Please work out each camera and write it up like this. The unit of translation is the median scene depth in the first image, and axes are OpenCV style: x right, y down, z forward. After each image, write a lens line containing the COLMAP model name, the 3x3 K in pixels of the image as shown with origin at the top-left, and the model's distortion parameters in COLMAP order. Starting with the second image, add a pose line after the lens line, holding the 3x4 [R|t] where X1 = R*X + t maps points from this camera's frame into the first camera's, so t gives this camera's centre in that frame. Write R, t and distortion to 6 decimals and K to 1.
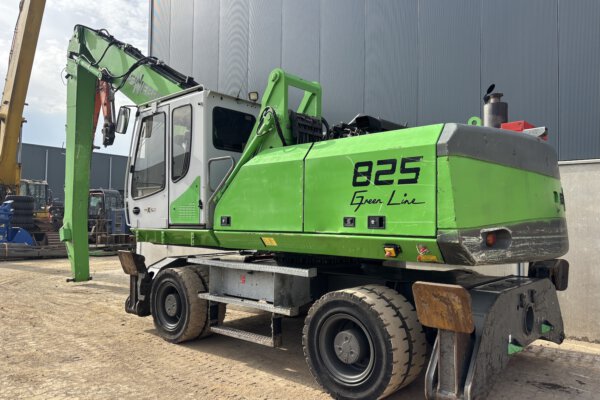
lens RADIAL K [[452.2, 0, 299.2], [0, 452.2, 203.1], [0, 0, 1]] dist [0.049450, -0.063370]
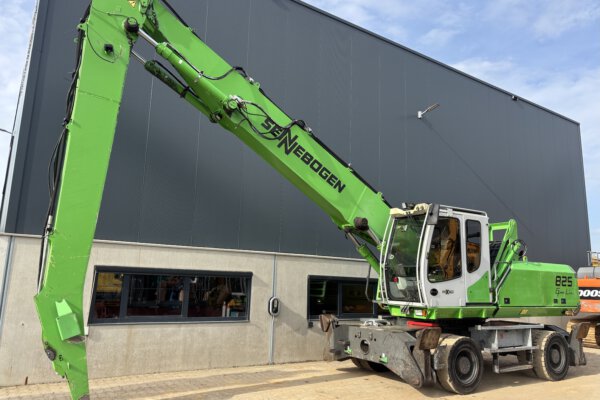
lens RADIAL K [[452.2, 0, 299.6], [0, 452.2, 200.9], [0, 0, 1]] dist [0.049450, -0.063370]
pose [[0.276702, 0.175937, 0.944713, -2.312344], [-0.056930, 0.984372, -0.166649, 0.000367], [-0.959268, -0.007670, 0.282393, 1.435005]]
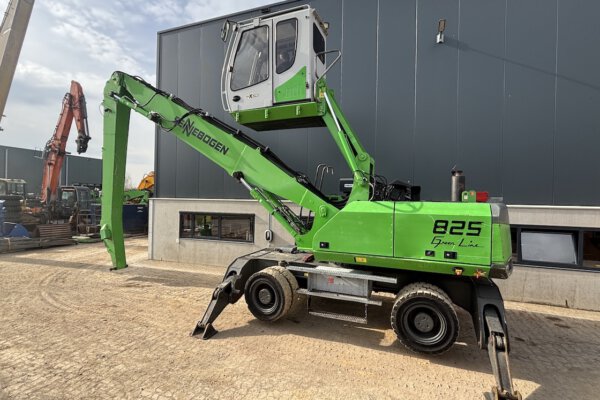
lens RADIAL K [[288.3, 0, 300.2], [0, 288.3, 200.2], [0, 0, 1]] dist [-0.003031, -0.000621]
pose [[0.938413, 0.008349, 0.345416, -0.664476], [-0.024201, 0.998841, 0.041606, -0.176132], [-0.344668, -0.047403, 0.937527, 0.122452]]
